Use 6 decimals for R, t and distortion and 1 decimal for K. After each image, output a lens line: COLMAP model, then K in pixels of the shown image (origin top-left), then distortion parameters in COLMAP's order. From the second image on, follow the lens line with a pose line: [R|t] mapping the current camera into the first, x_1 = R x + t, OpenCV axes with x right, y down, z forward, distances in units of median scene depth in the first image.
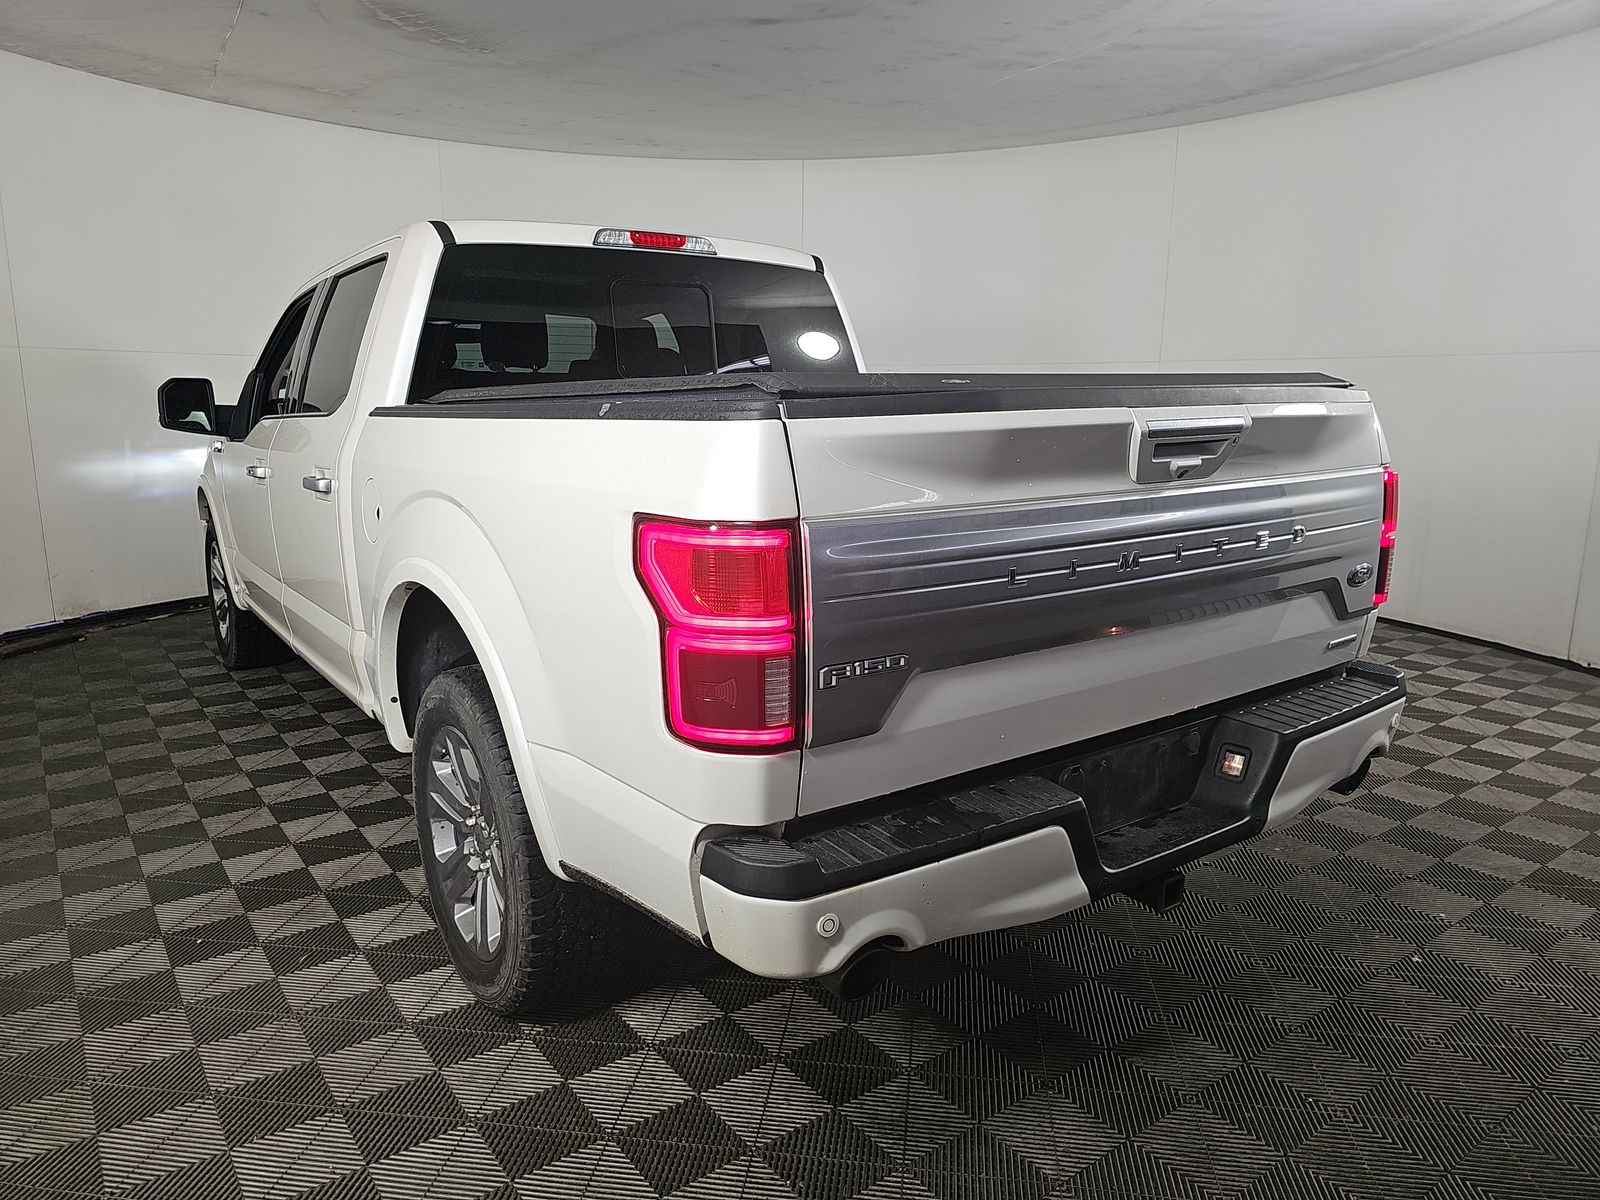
lens RADIAL K [[1055.7, 0, 816.9], [0, 1055.7, 592.0], [0, 0, 1]] dist [0.087915, -0.078043]
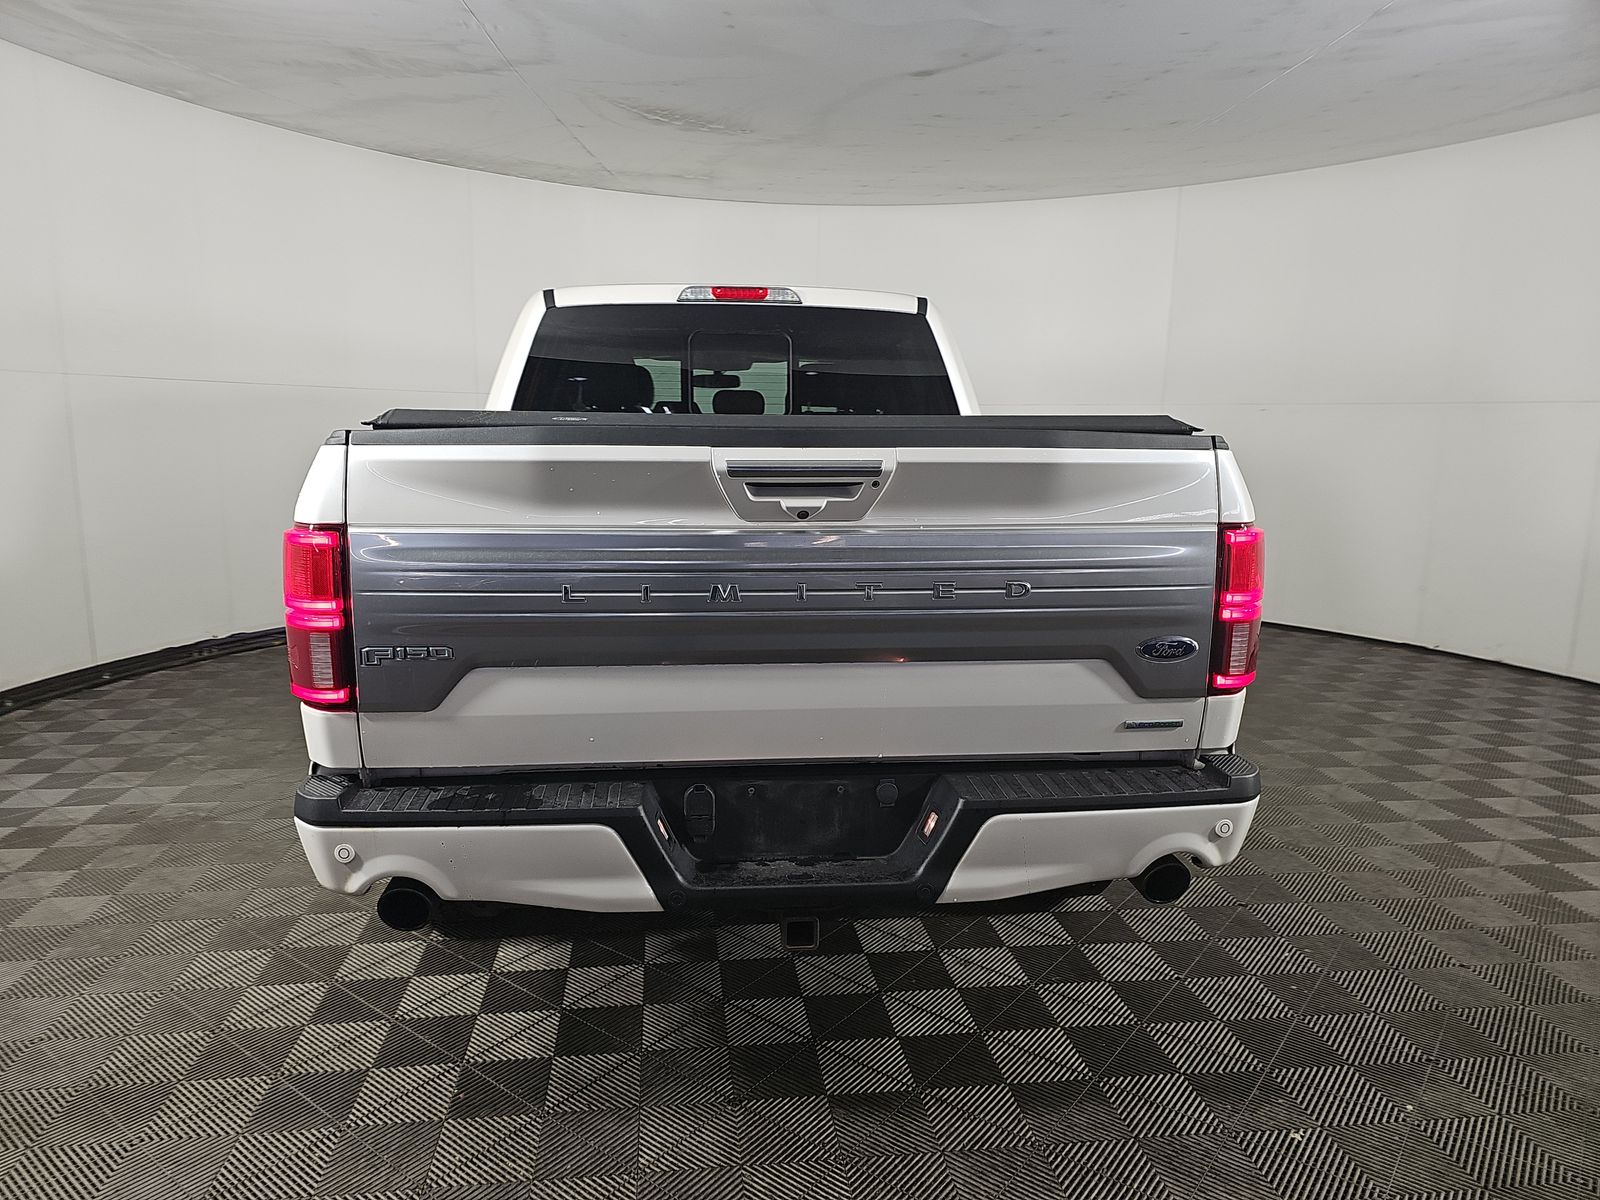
lens RADIAL K [[1073.0, 0, 800.0], [0, 1073.0, 600.0], [0, 0, 1]] dist [0.084587, -0.001494]
pose [[0.861162, 0.092984, -0.499755, 0.743752], [-0.107617, 0.994192, -0.000464, -0.025119], [0.496809, 0.054182, 0.866167, 0.100995]]
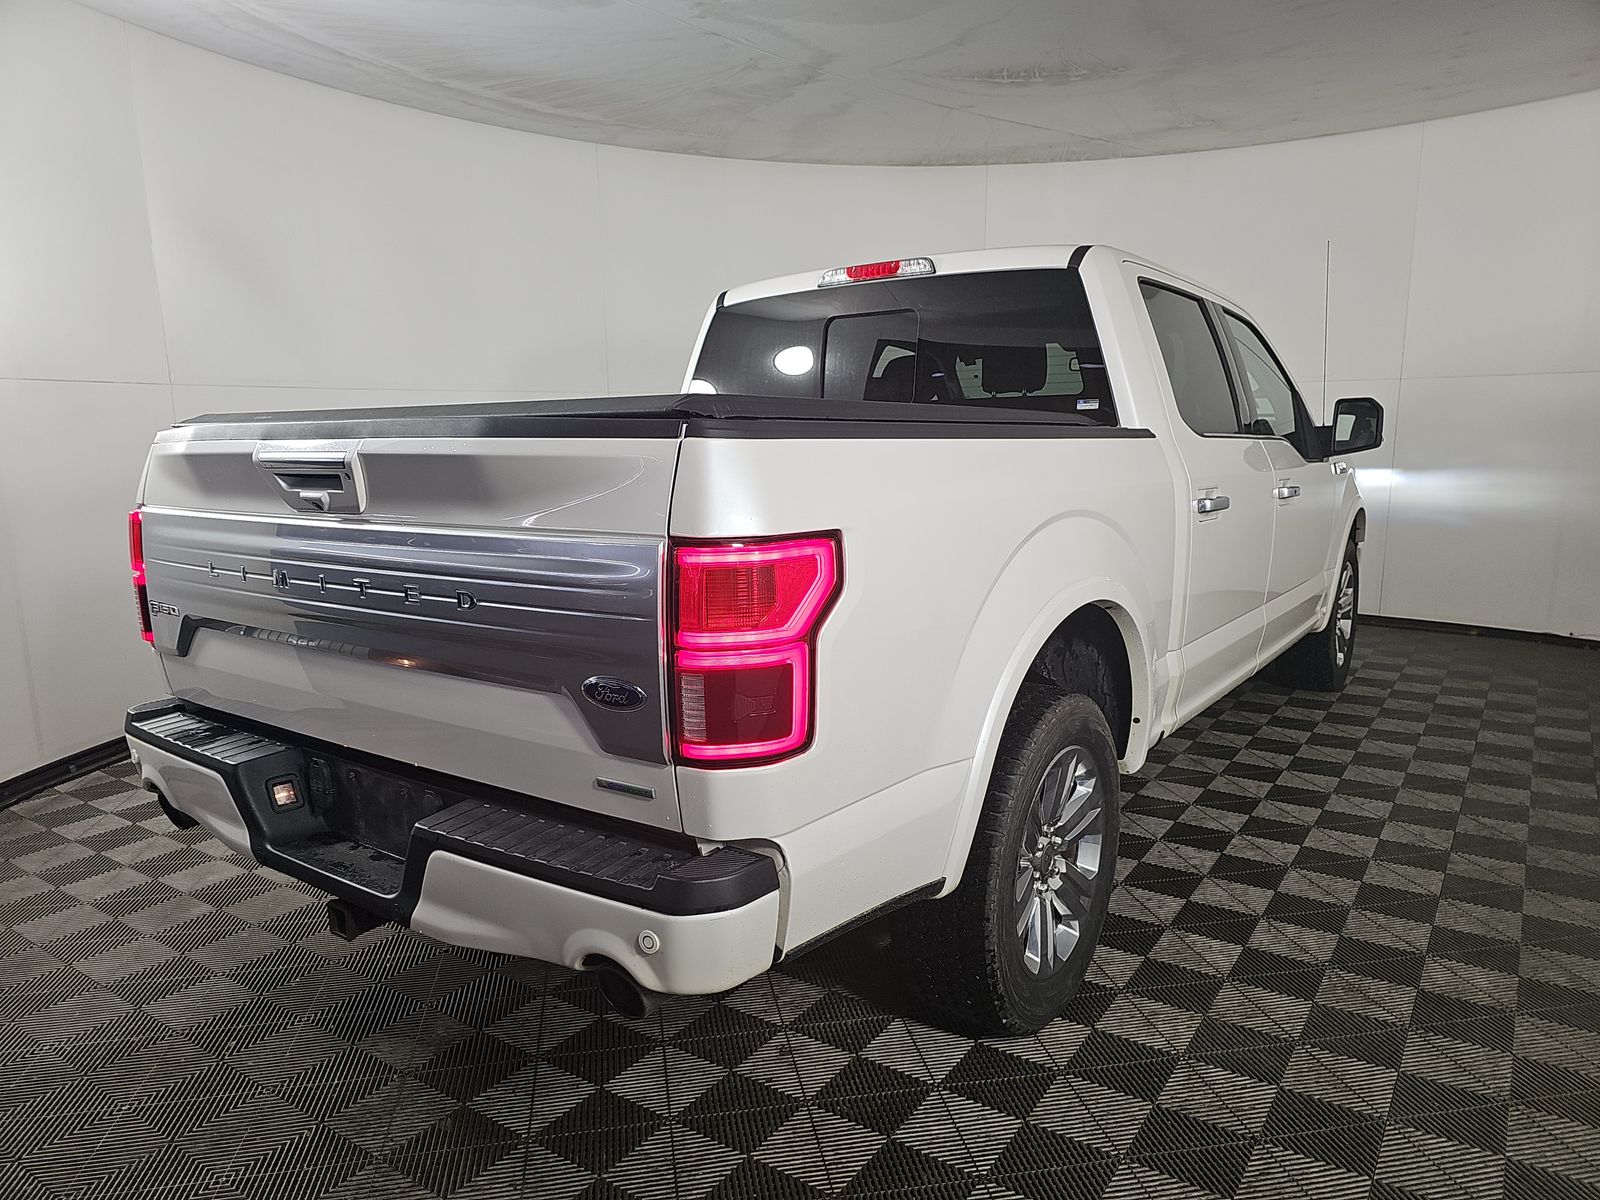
lens RADIAL K [[1073.0, 0, 800.0], [0, 1073.0, 600.0], [0, 0, 1]] dist [0.084587, -0.001494]
pose [[0.283505, 0.151229, -0.946971, 1.276744], [-0.159165, 0.981211, 0.109046, -0.181834], [0.945670, 0.119810, 0.302249, 0.976796]]
